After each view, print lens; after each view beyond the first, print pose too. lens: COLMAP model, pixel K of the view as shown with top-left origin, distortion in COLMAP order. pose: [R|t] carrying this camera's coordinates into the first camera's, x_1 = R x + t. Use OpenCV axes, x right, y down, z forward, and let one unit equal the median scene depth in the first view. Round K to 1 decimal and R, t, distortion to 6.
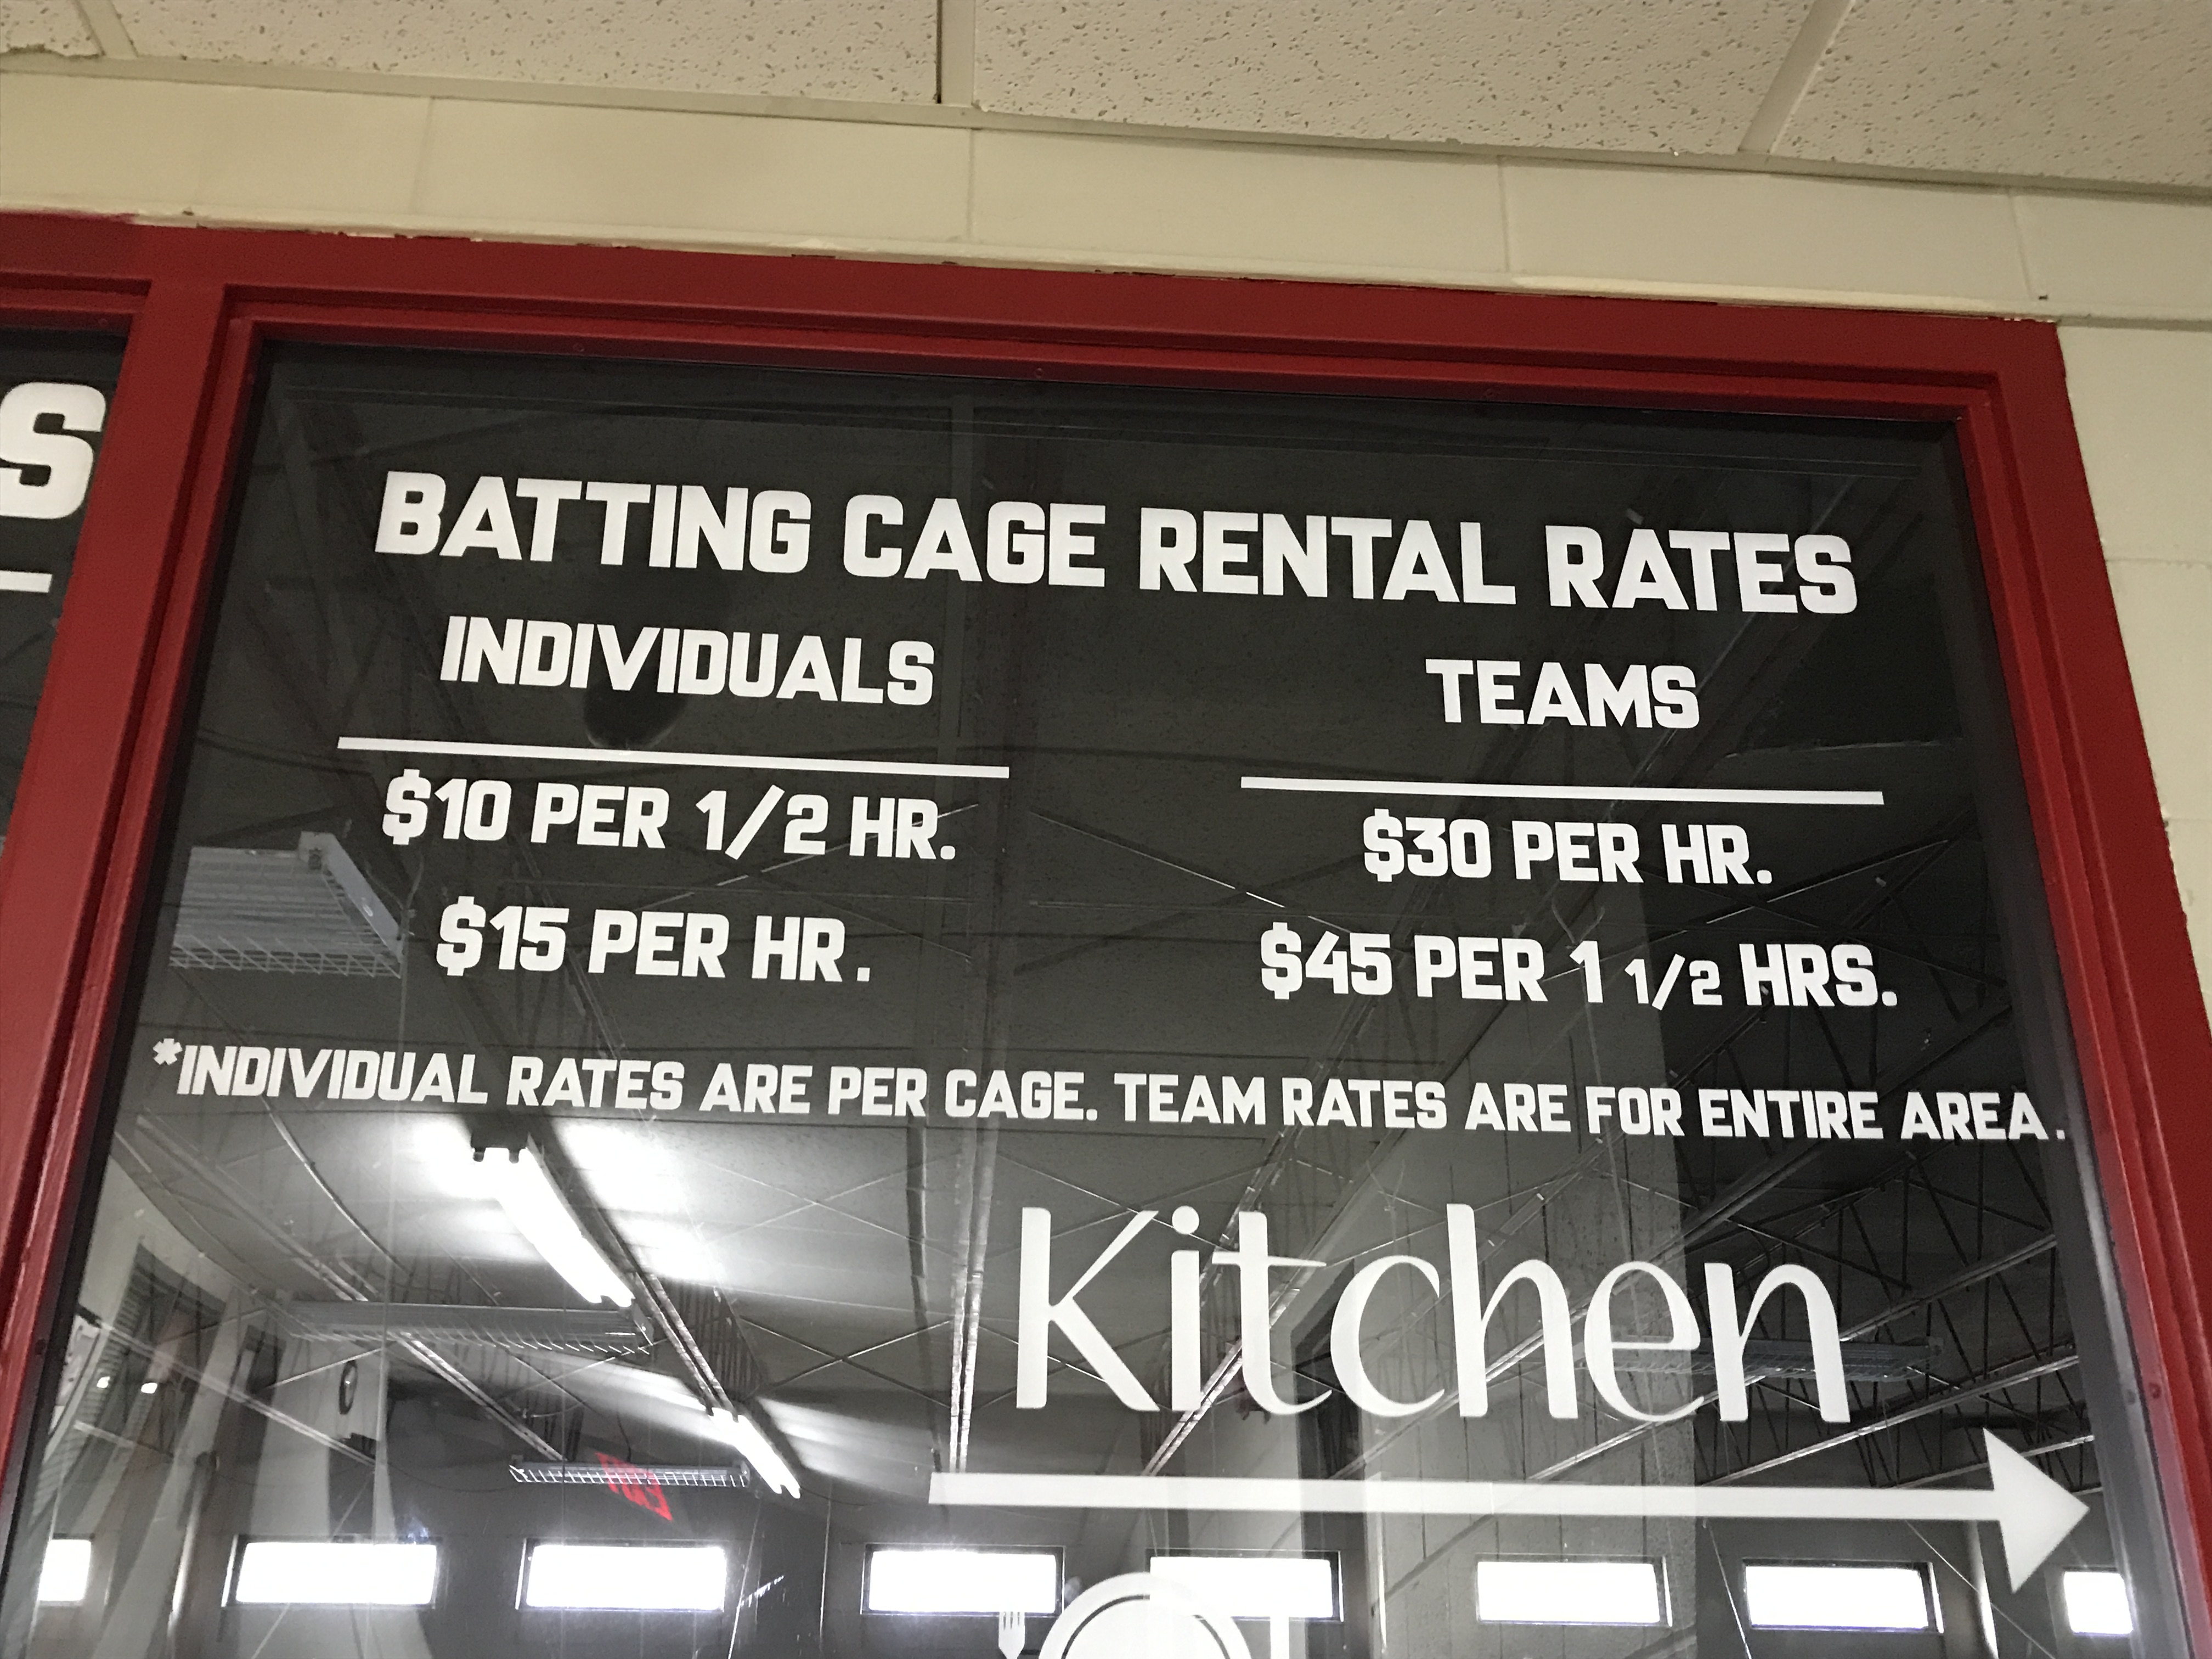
lens RADIAL K [[2019.3, 0, 1097.8], [0, 2019.3, 840.6], [0, 0, 1]] dist [0.057485, 0.000000]
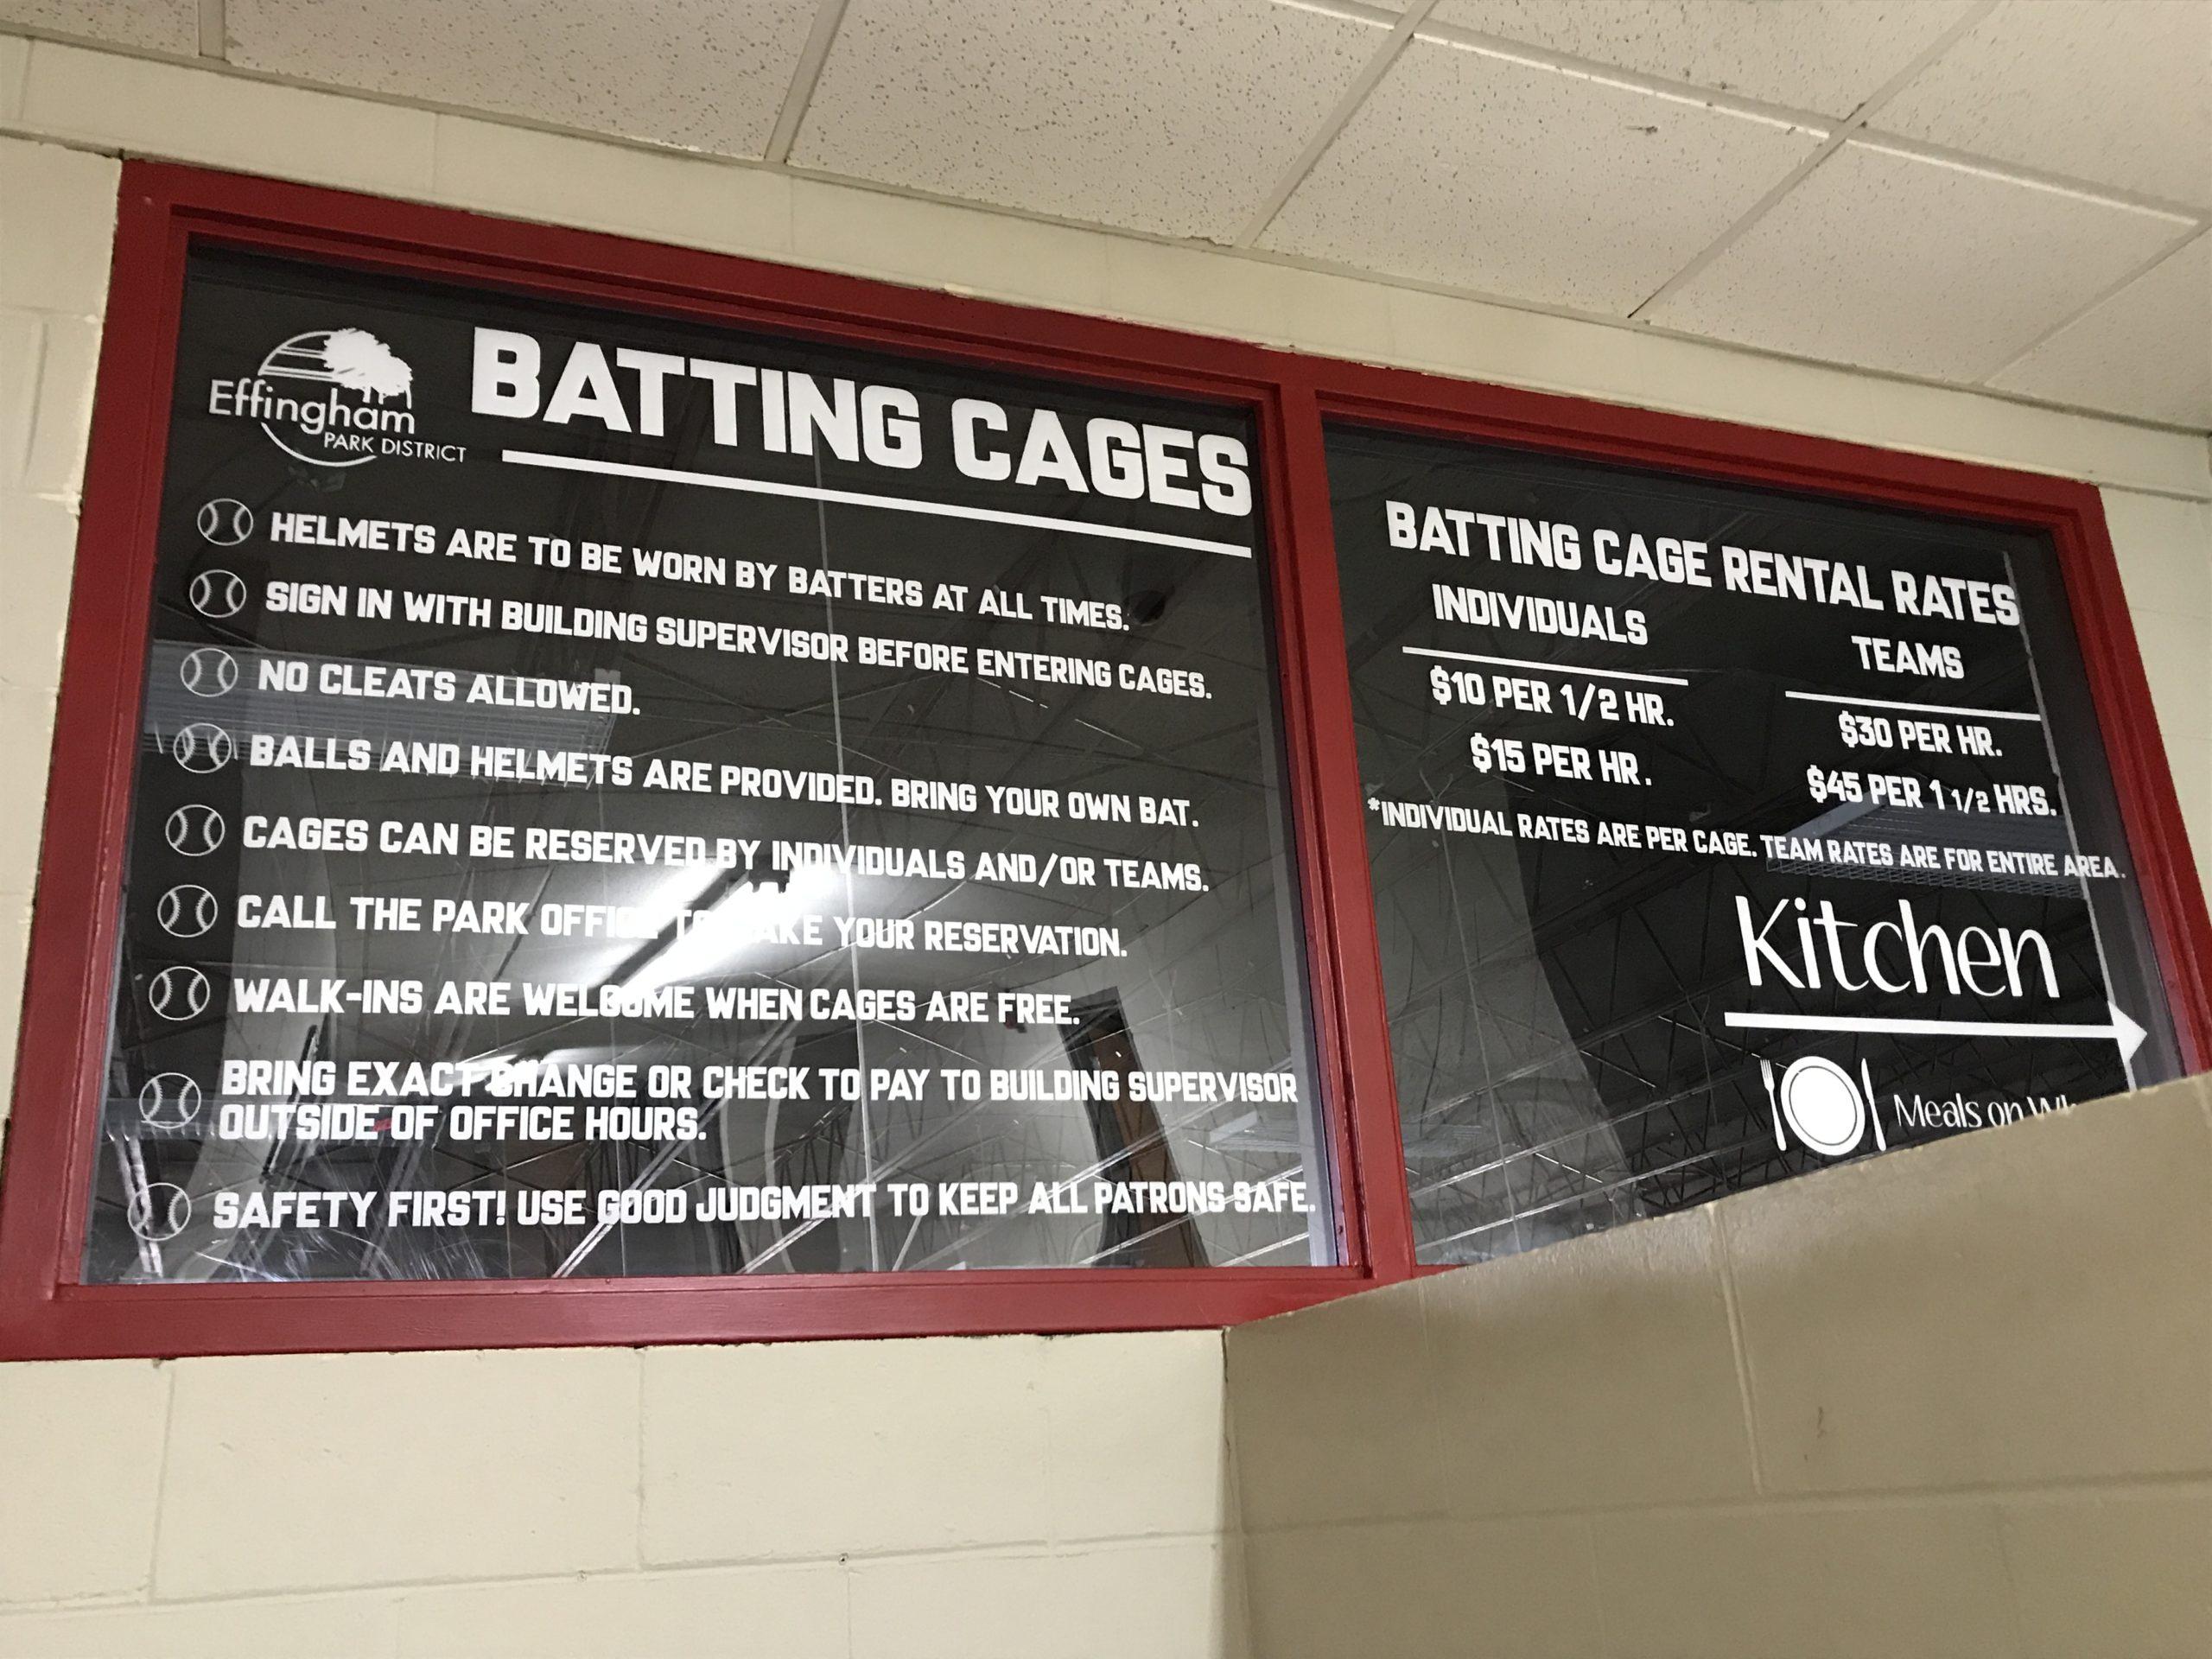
lens RADIAL K [[2019.3, 0, 1096.5], [0, 2019.3, 821.4], [0, 0, 1]] dist [0.057485, 0.000000]
pose [[0.950281, 0.036948, 0.309195, -1.205543], [-0.059317, 0.996233, 0.063258, 0.010062], [-0.305693, -0.078453, 0.948893, -0.719994]]
